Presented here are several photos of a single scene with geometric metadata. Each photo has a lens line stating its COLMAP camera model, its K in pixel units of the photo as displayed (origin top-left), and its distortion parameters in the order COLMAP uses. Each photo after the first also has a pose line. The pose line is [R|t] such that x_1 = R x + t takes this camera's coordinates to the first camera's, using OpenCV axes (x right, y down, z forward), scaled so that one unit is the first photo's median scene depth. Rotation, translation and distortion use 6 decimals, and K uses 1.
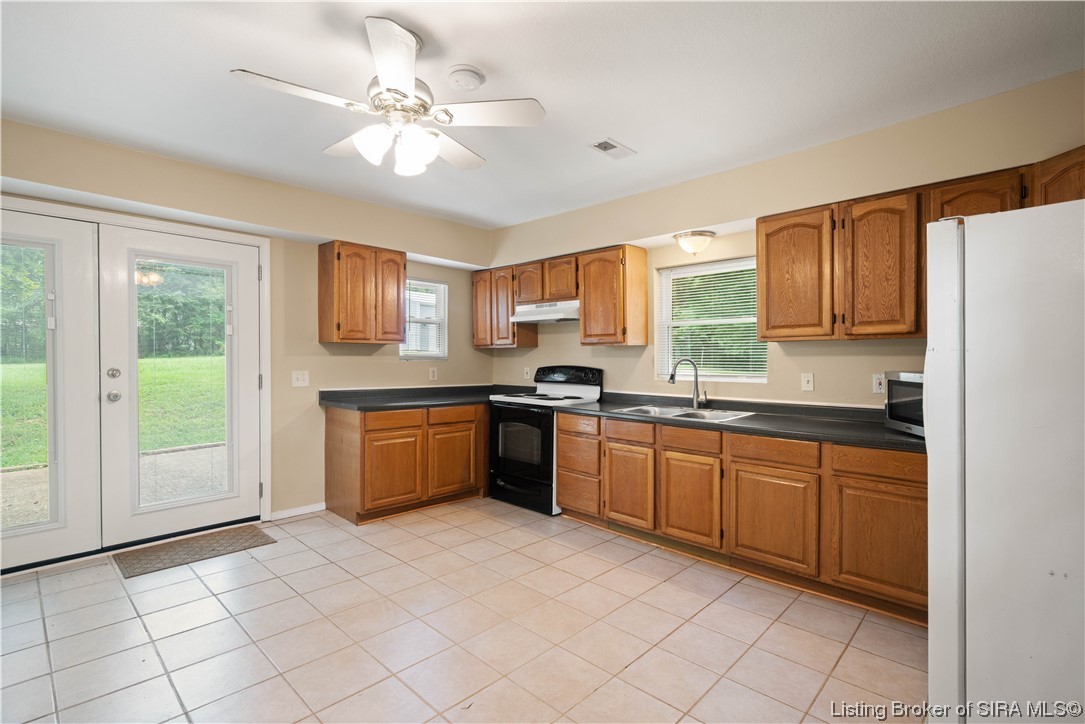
lens RADIAL K [[496.4, 0, 532.2], [0, 496.4, 363.5], [0, 0, 1]] dist [-0.007839, 0.004137]
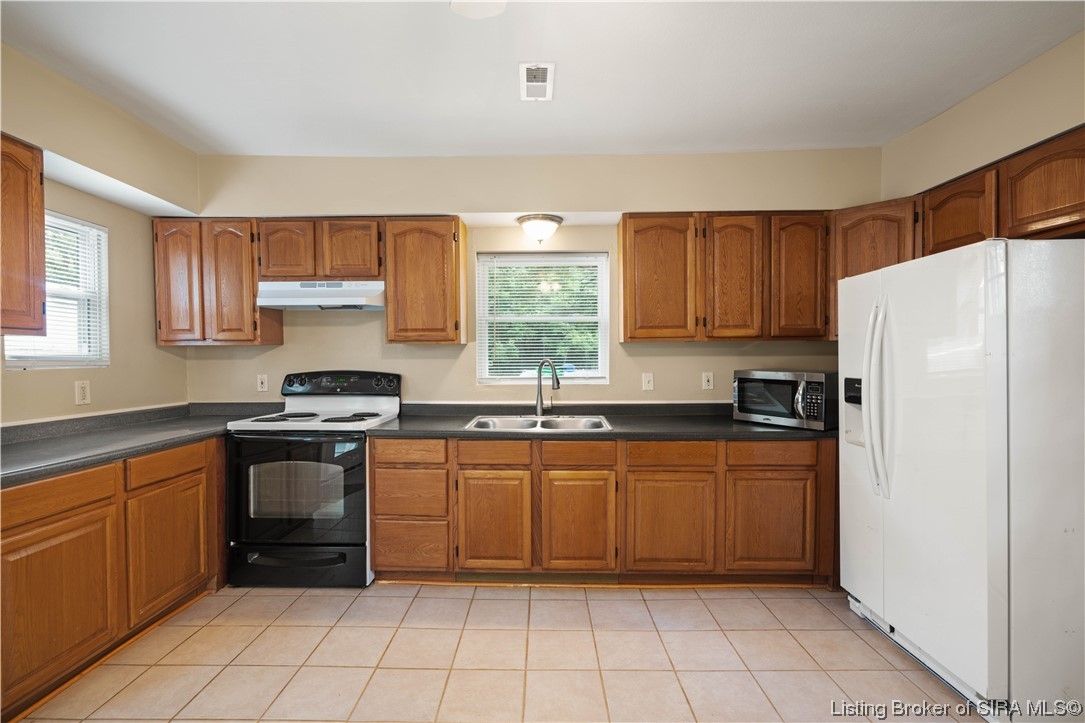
lens RADIAL K [[496.4, 0, 543.1], [0, 496.4, 364.2], [0, 0, 1]] dist [-0.007839, 0.004137]
pose [[0.724647, -0.017613, 0.688895, -0.288558], [0.013457, 0.999844, 0.011409, -0.012542], [-0.688989, 0.001003, 0.724771, 0.367790]]
